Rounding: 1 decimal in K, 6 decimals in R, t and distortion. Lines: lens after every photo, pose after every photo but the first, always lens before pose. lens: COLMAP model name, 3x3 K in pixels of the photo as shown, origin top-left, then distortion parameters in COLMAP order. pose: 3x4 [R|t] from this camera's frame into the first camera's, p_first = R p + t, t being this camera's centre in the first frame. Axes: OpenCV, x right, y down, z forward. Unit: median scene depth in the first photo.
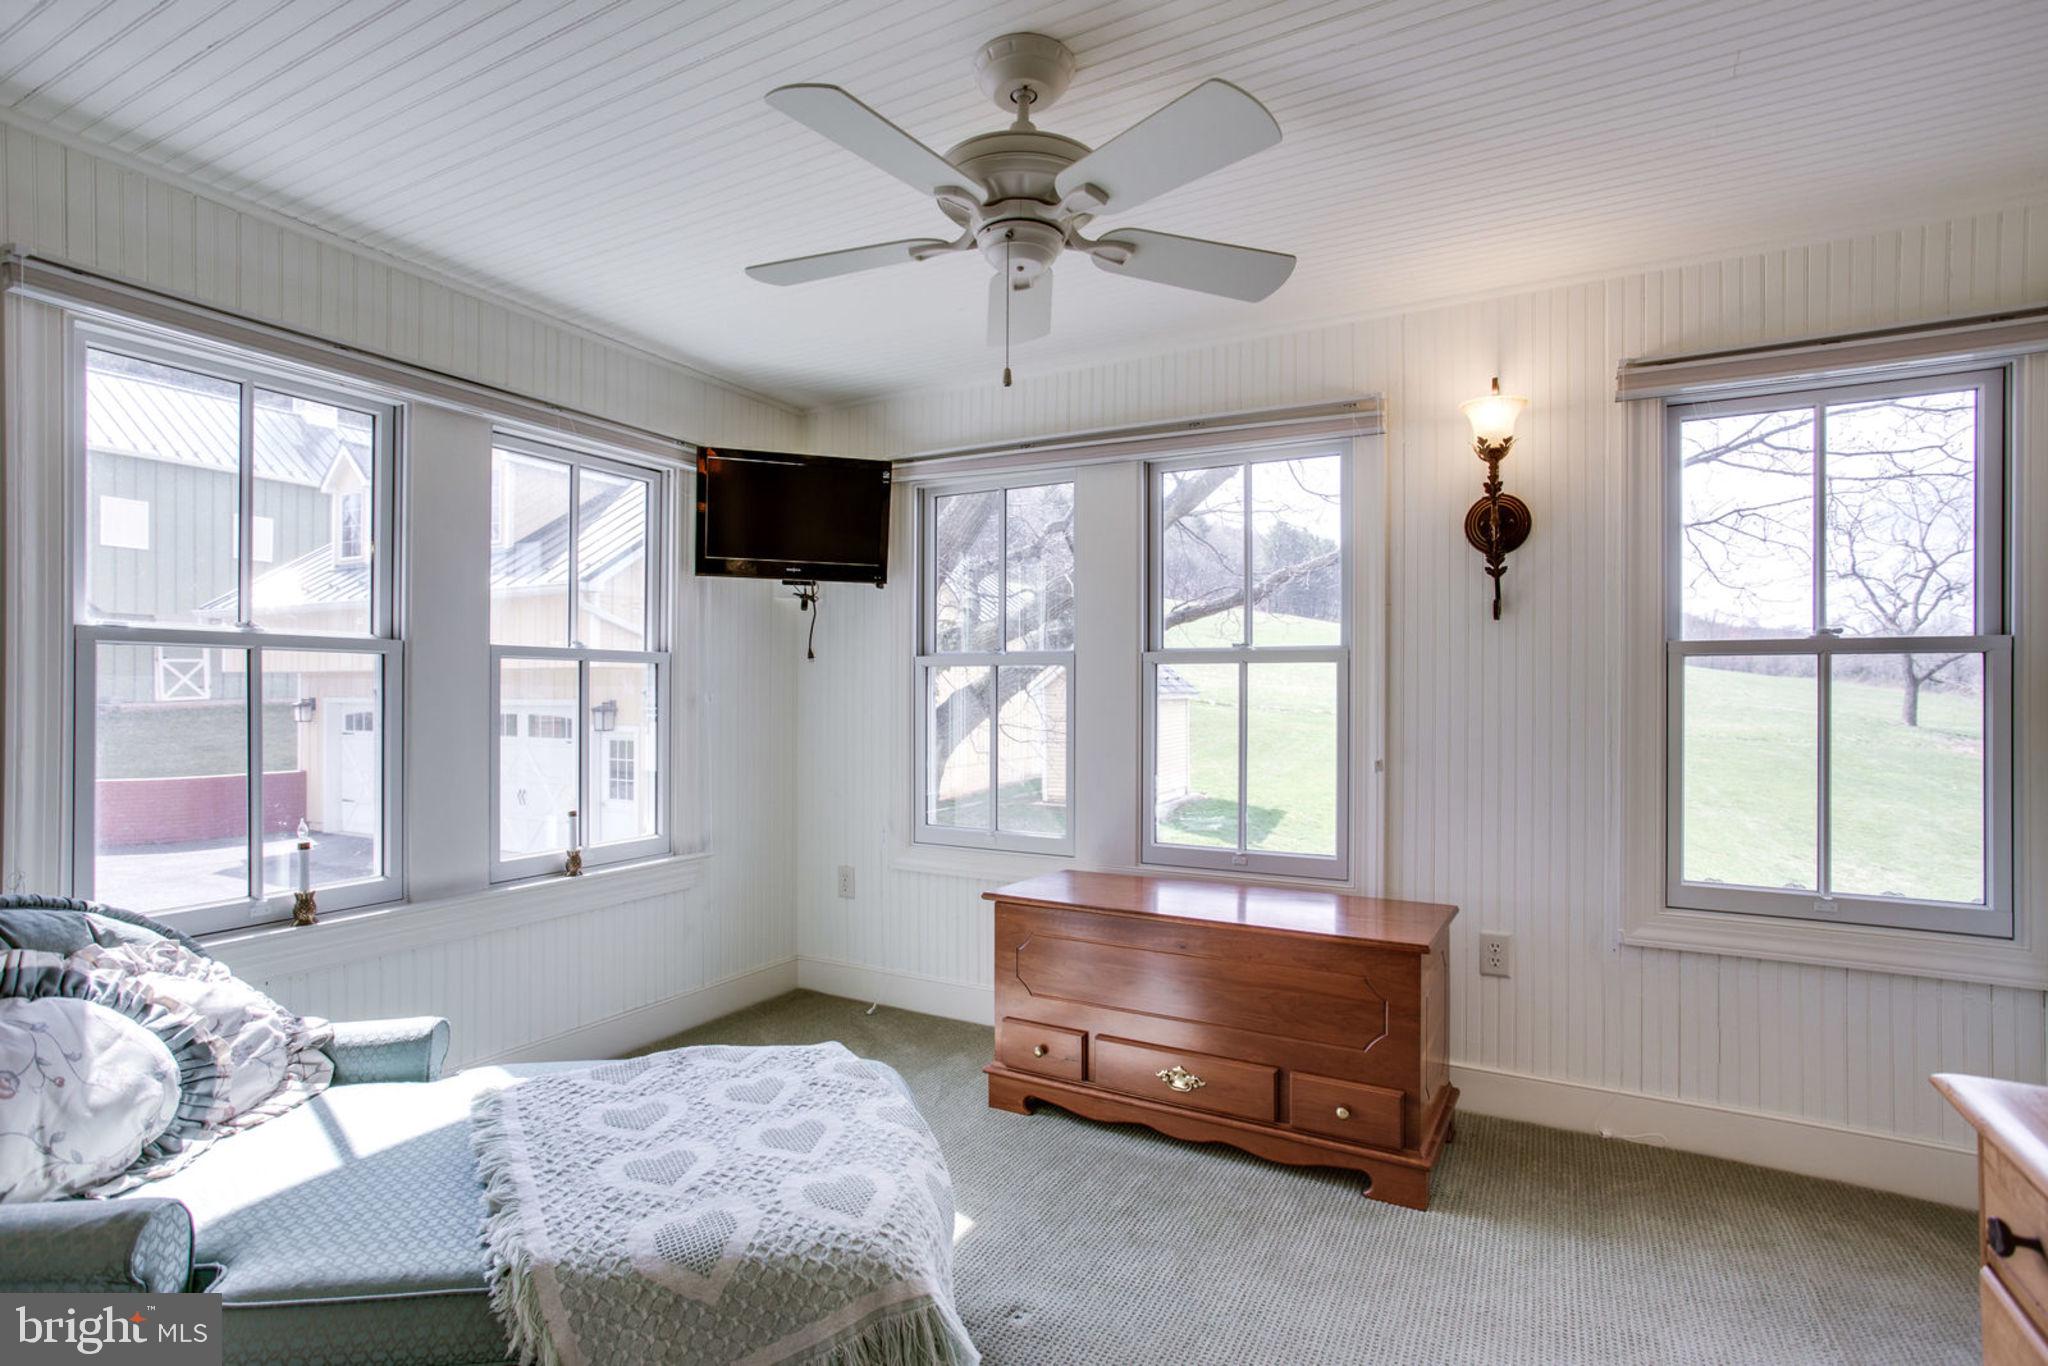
lens RADIAL K [[975.3, 0, 1024.0], [0, 975.3, 683.0], [0, 0, 1]] dist [-0.042631, 0.021293]
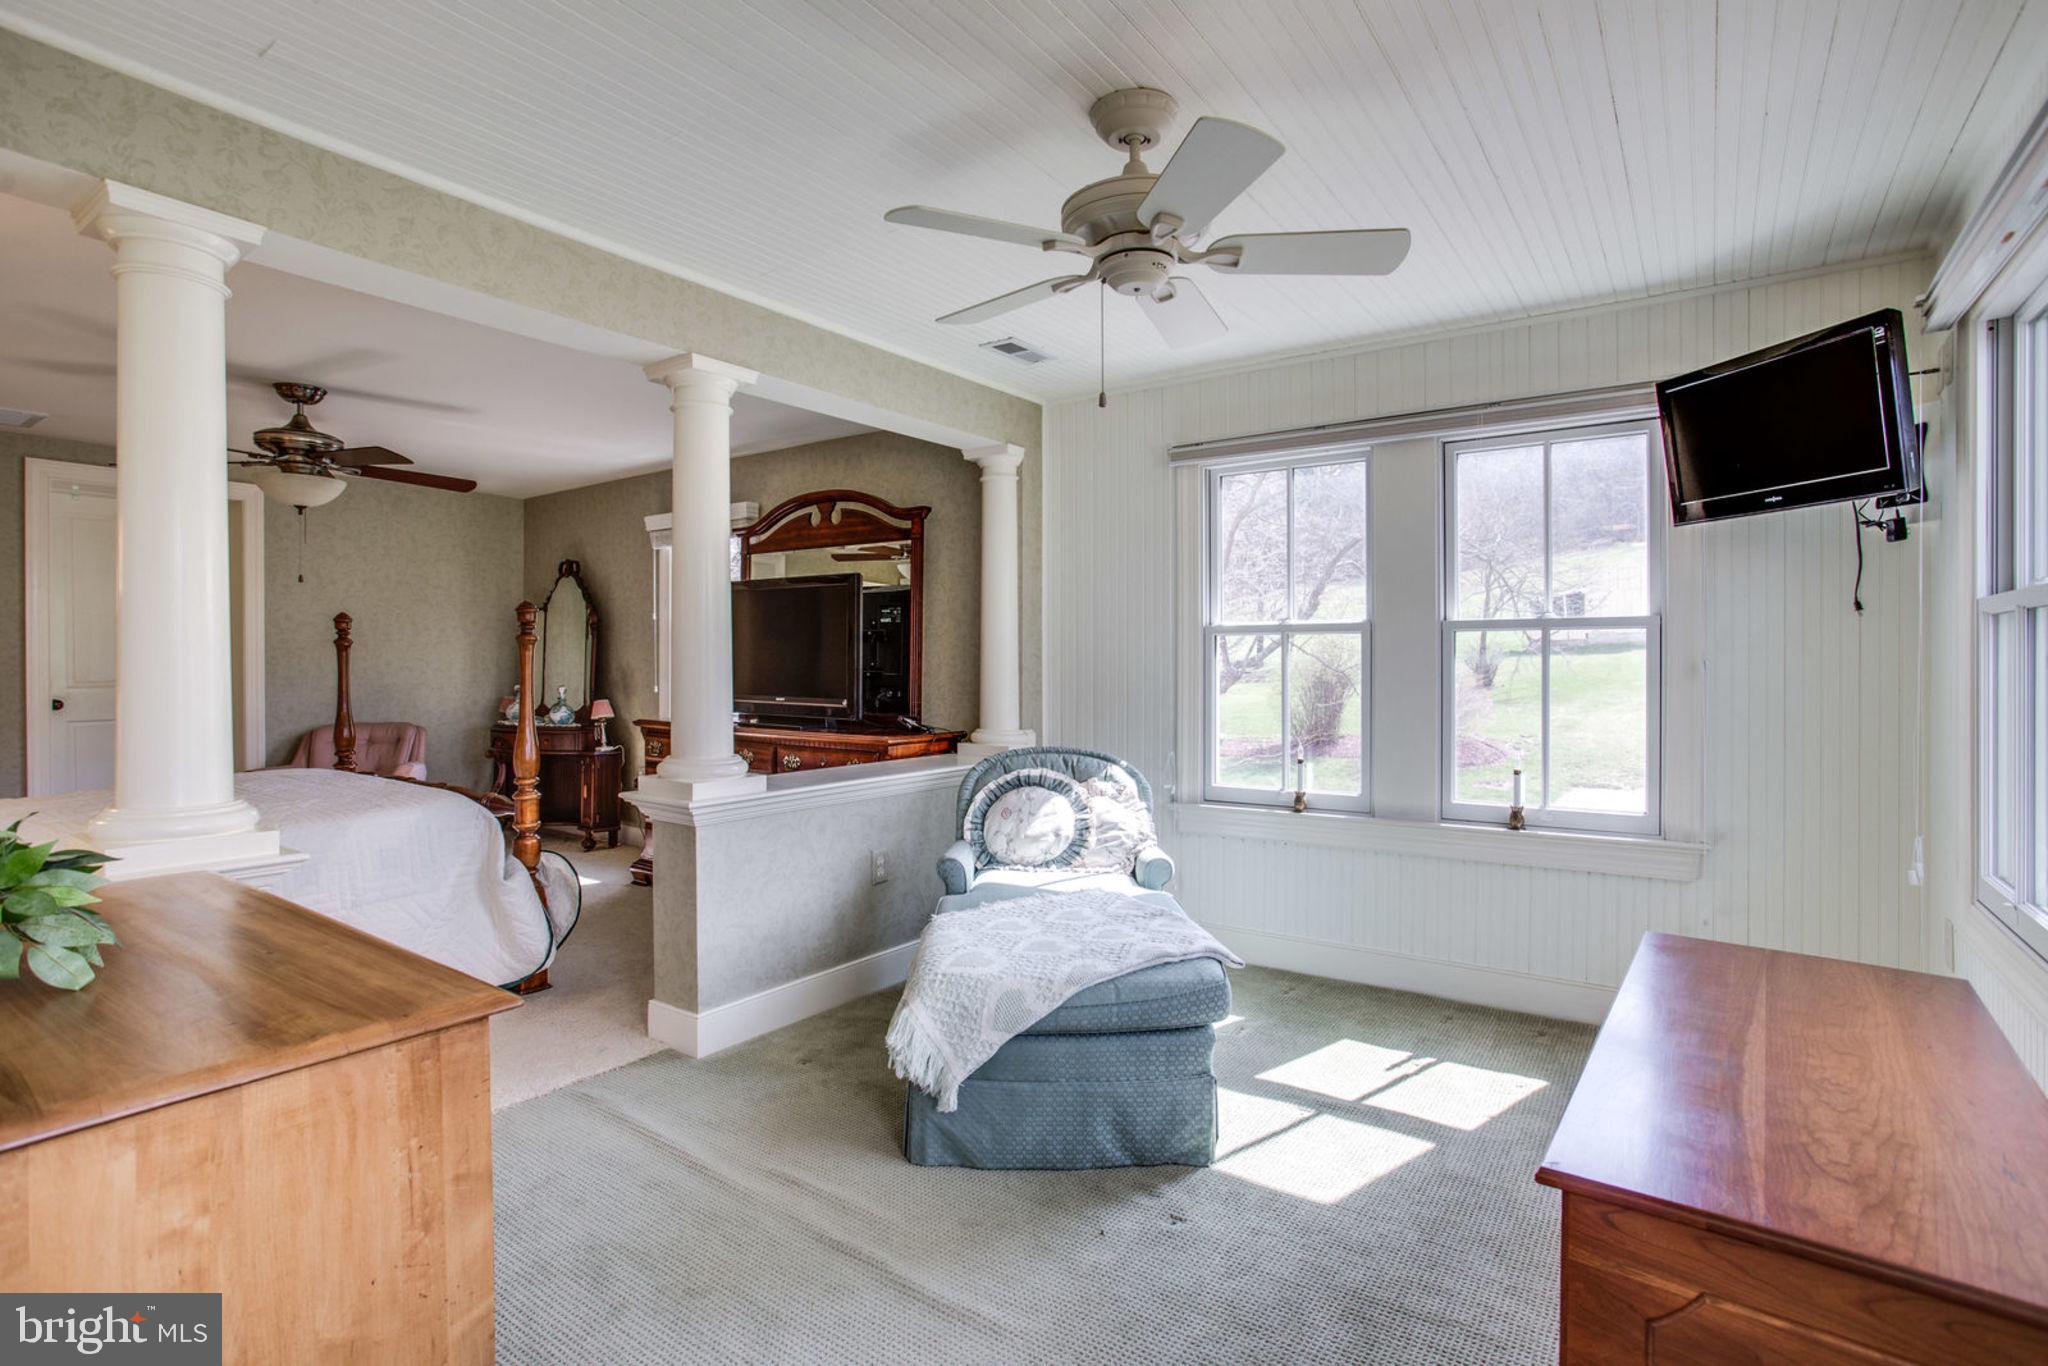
lens RADIAL K [[996.4, 0, 1022.6], [0, 996.4, 639.6], [0, 0, 1]] dist [-0.059822, -0.000052]
pose [[-0.109173, -0.025691, -0.993691, 0.813368], [0.010435, 0.999581, -0.026990, 0.012947], [0.993968, -0.013316, -0.108859, 0.686421]]
